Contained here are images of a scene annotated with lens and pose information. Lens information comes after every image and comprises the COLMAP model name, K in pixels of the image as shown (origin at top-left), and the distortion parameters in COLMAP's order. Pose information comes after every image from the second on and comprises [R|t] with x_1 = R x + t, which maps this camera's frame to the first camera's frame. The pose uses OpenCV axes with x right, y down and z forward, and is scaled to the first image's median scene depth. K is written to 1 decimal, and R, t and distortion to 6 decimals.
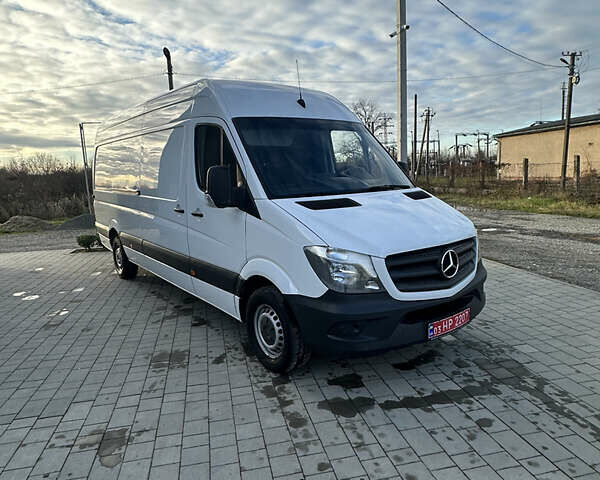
lens RADIAL K [[427.8, 0, 300.0], [0, 427.8, 240.0], [0, 0, 1]] dist [0.003244, 0.000251]
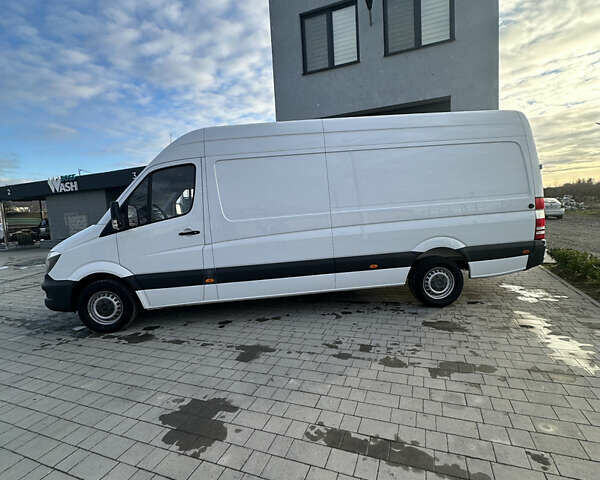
lens RADIAL K [[312.4, 0, 300.0], [0, 312.4, 240.0], [0, 0, 1]] dist [0.000555, -0.000642]
pose [[-0.555078, 0.149759, -0.818206, 0.927402], [-0.037562, 0.978142, 0.204515, -0.383912], [0.830950, 0.144255, -0.537320, 2.660395]]
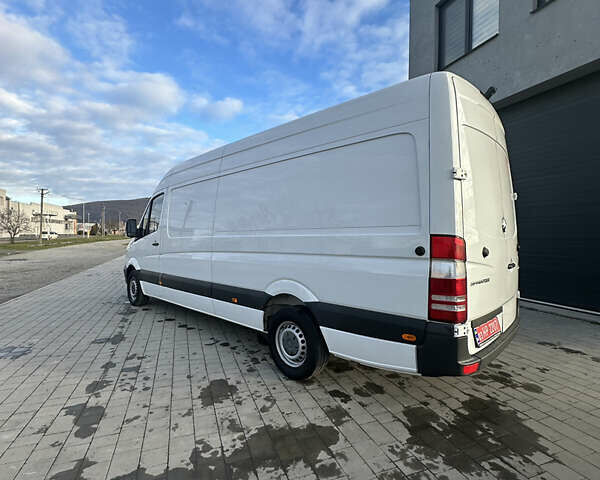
lens RADIAL K [[312.4, 0, 300.0], [0, 312.4, 240.0], [0, 0, 1]] dist [0.000555, -0.000642]
pose [[-0.987756, 0.030016, -0.153092, -0.308796], [0.005237, 0.987143, 0.159756, -0.422650], [0.155919, 0.156999, -0.975213, 3.332592]]
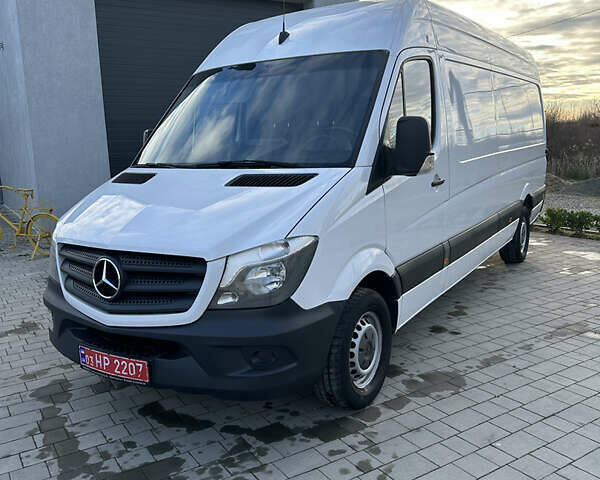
lens RADIAL K [[560.3, 0, 282.6], [0, 560.3, 238.8], [0, 0, 1]] dist [0.005053, -0.007730]
pose [[0.335435, 0.187943, -0.923125, 1.218727], [-0.118618, 0.980525, 0.156528, -0.176807], [0.934566, 0.056994, 0.351196, 0.910941]]
